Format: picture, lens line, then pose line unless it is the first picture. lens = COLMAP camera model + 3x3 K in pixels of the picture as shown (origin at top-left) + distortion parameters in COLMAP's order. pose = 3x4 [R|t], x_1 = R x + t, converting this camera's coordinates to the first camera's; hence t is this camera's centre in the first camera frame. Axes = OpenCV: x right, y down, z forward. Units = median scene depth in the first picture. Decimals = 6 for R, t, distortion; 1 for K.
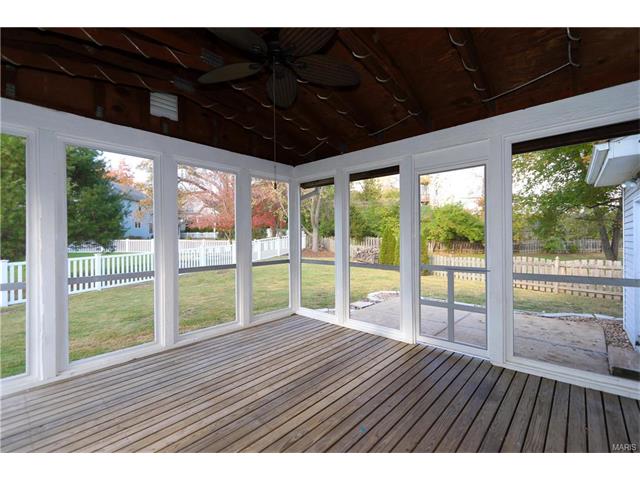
lens RADIAL K [[292.7, 0, 321.5], [0, 292.7, 238.7], [0, 0, 1]] dist [0.007860, -0.002640]
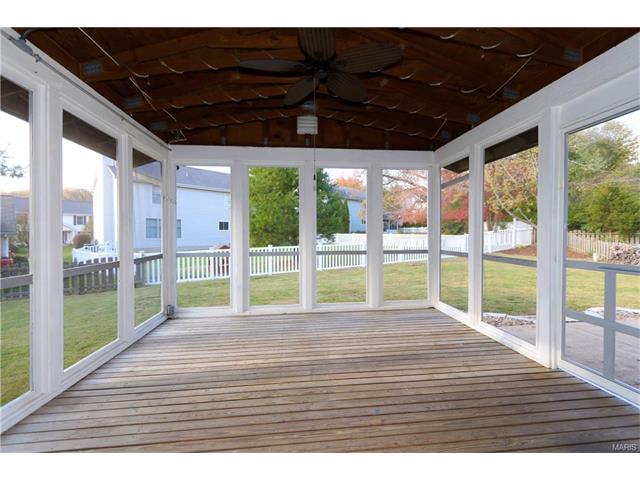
lens RADIAL K [[292.7, 0, 323.2], [0, 292.7, 238.9], [0, 0, 1]] dist [0.007860, -0.002640]
pose [[0.741414, 0.014659, -0.670888, 0.312862], [-0.004317, 0.999845, 0.017076, 0.022112], [0.671034, -0.009764, 0.741362, 0.067085]]
